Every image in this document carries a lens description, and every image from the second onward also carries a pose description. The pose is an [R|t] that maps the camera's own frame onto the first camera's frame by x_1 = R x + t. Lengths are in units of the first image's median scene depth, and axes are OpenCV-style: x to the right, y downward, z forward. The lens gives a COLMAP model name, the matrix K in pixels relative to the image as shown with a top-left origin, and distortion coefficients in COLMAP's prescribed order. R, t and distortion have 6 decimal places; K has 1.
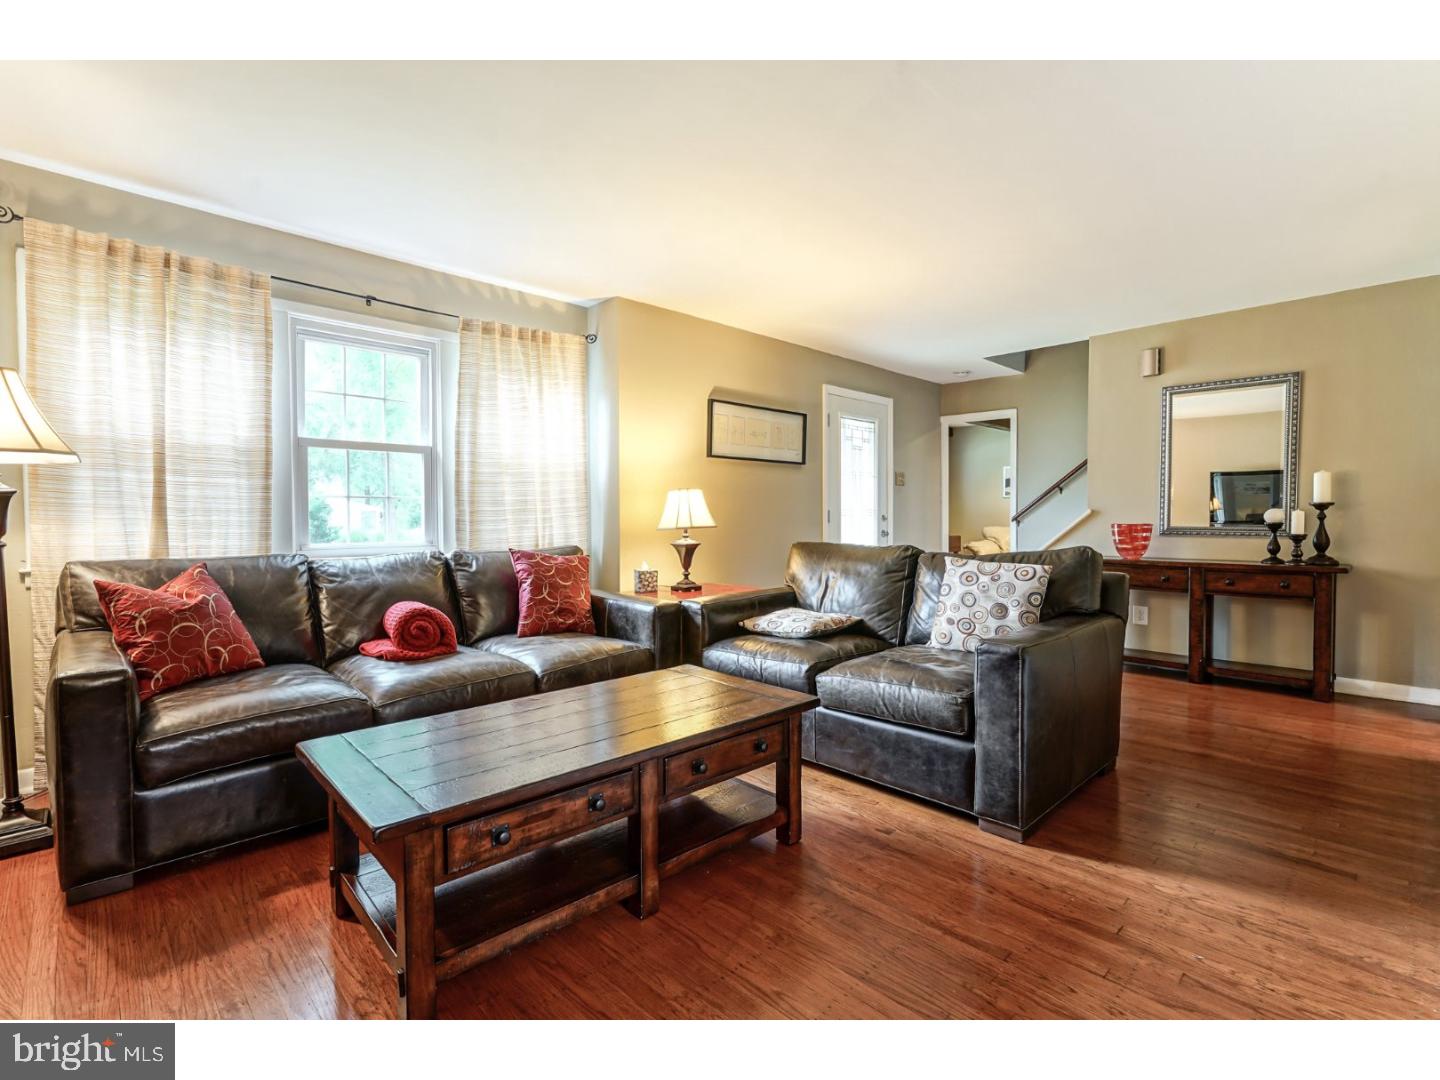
lens RADIAL K [[679.7, 0, 718.7], [0, 679.7, 532.3], [0, 0, 1]] dist [-0.003900, 0.000595]
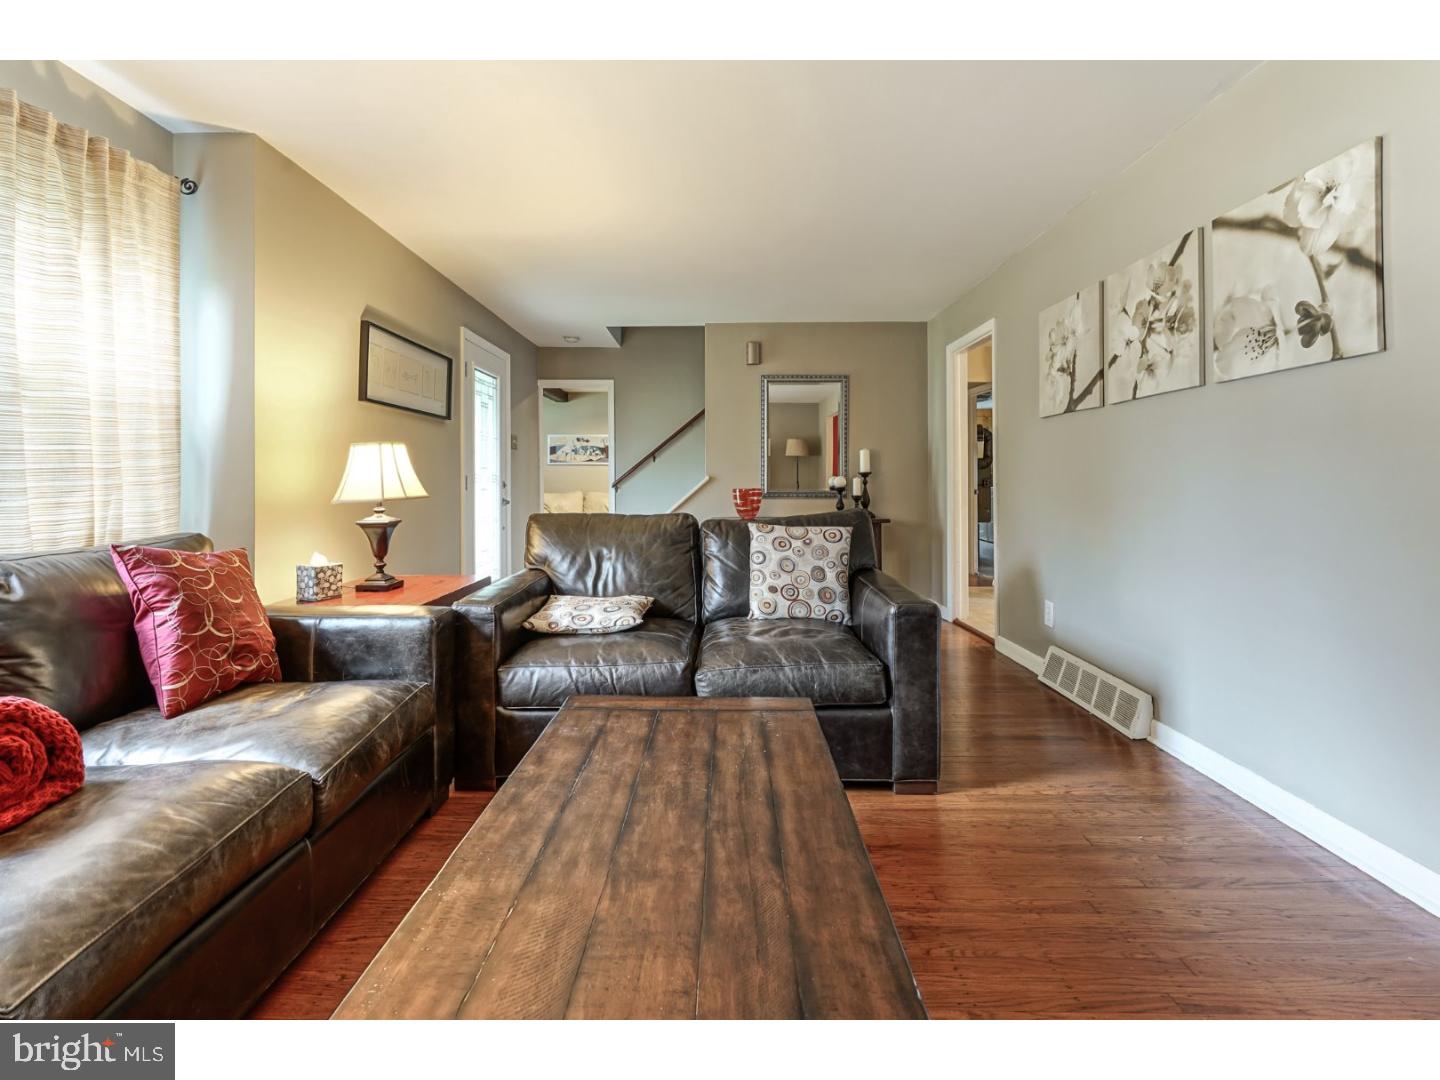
lens RADIAL K [[664.3, 0, 713.5], [0, 664.3, 476.0], [0, 0, 1]] dist [-0.002232, 0.000227]
pose [[0.705122, 0.006150, 0.709060, -0.321500], [0.018518, 0.999462, -0.027084, -0.005948], [-0.708844, 0.032228, 0.704628, 0.312364]]
